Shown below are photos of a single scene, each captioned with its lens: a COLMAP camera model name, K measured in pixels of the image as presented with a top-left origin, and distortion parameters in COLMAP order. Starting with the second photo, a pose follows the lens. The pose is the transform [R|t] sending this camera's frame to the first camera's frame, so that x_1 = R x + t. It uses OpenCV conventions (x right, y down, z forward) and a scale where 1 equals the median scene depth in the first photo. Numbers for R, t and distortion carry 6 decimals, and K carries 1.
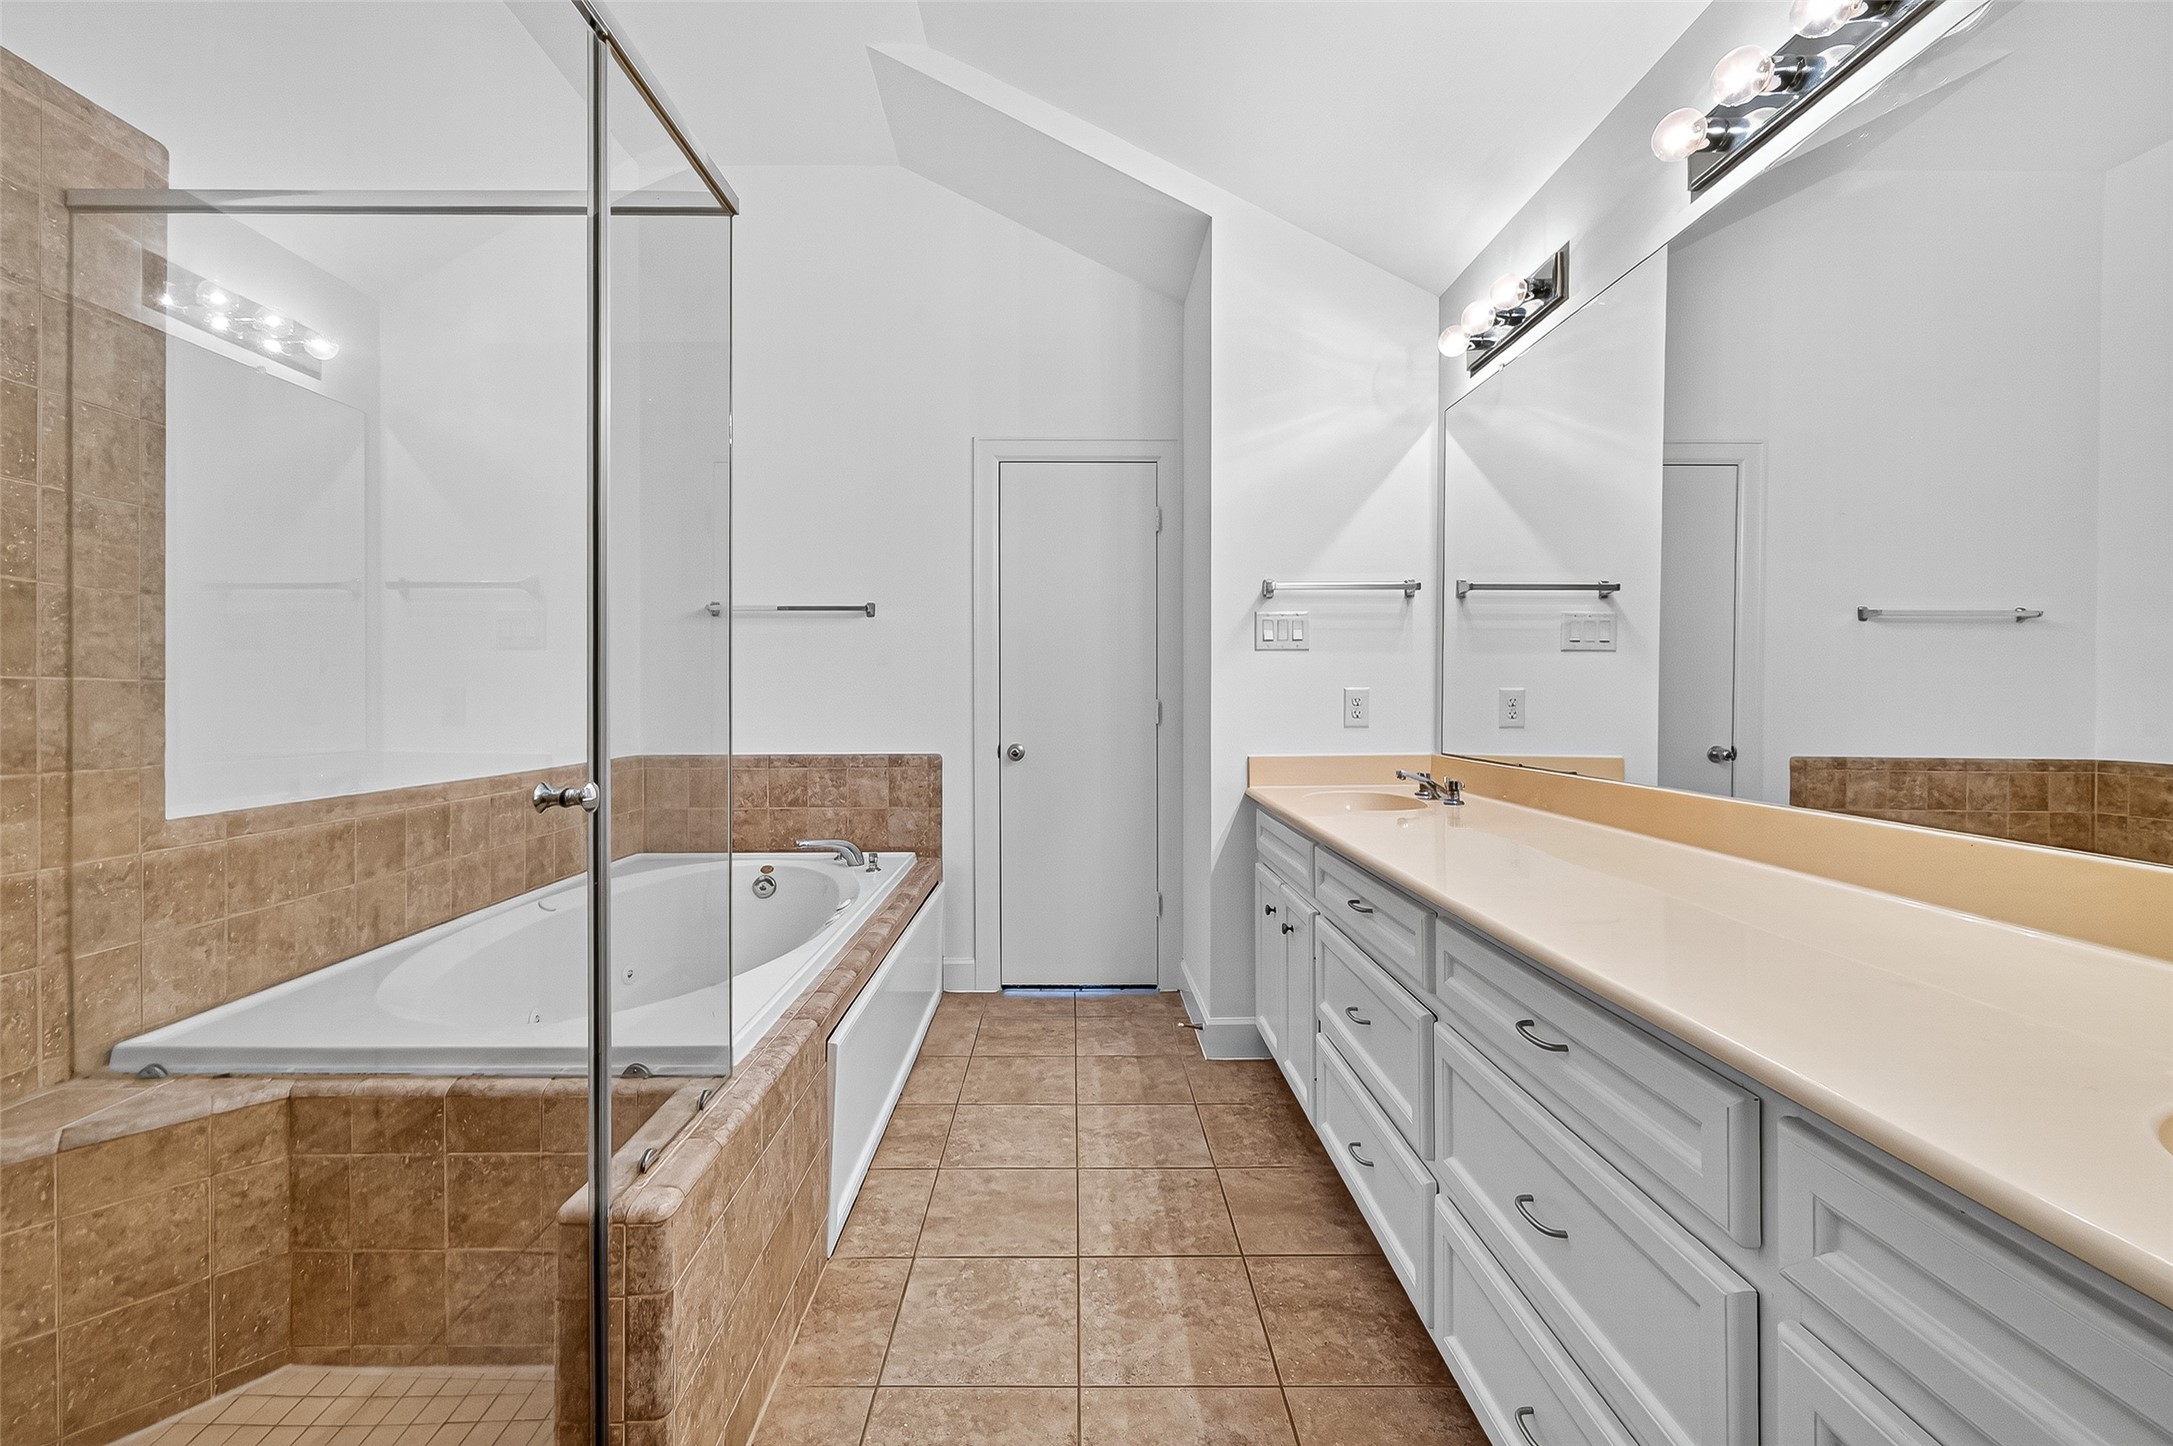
lens RADIAL K [[869.4, 0, 1081.7], [0, 869.4, 703.6], [0, 0, 1]] dist [-0.000420, -0.000753]
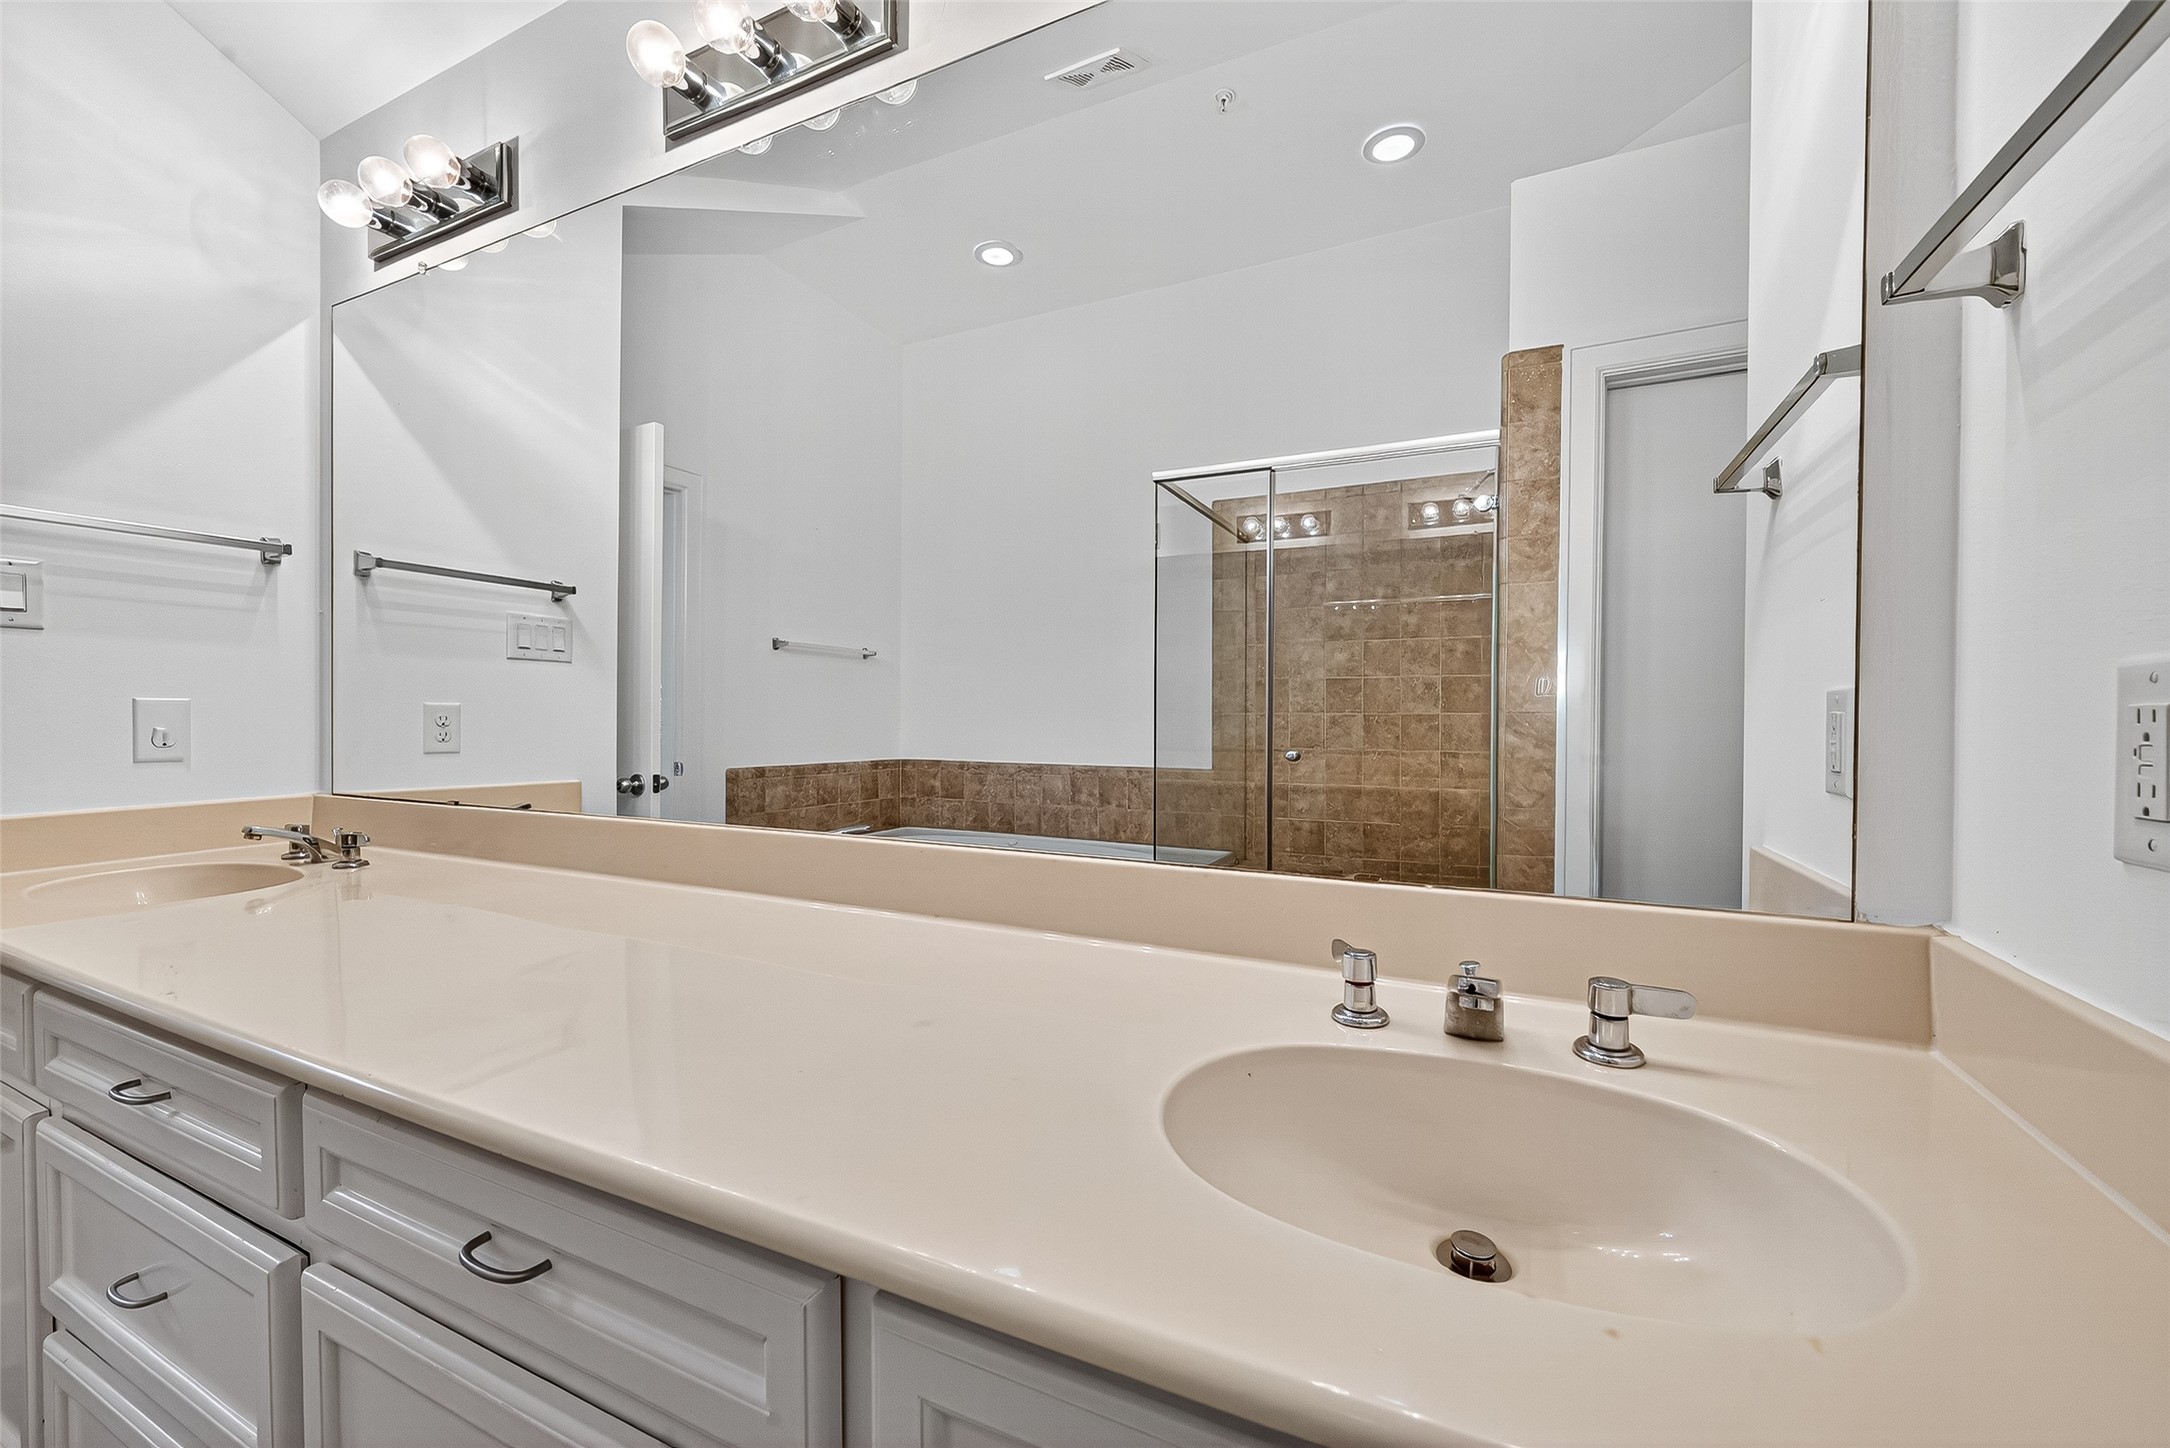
lens RADIAL K [[868.2, 0, 1084.6], [0, 868.2, 723.9], [0, 0, 1]] dist [-0.000420, -0.000753]
pose [[0.454884, -0.007702, 0.890517, 0.067029], [0.005324, 0.999968, 0.005930, 0.000524], [-0.890535, 0.002044, 0.454910, 0.139002]]
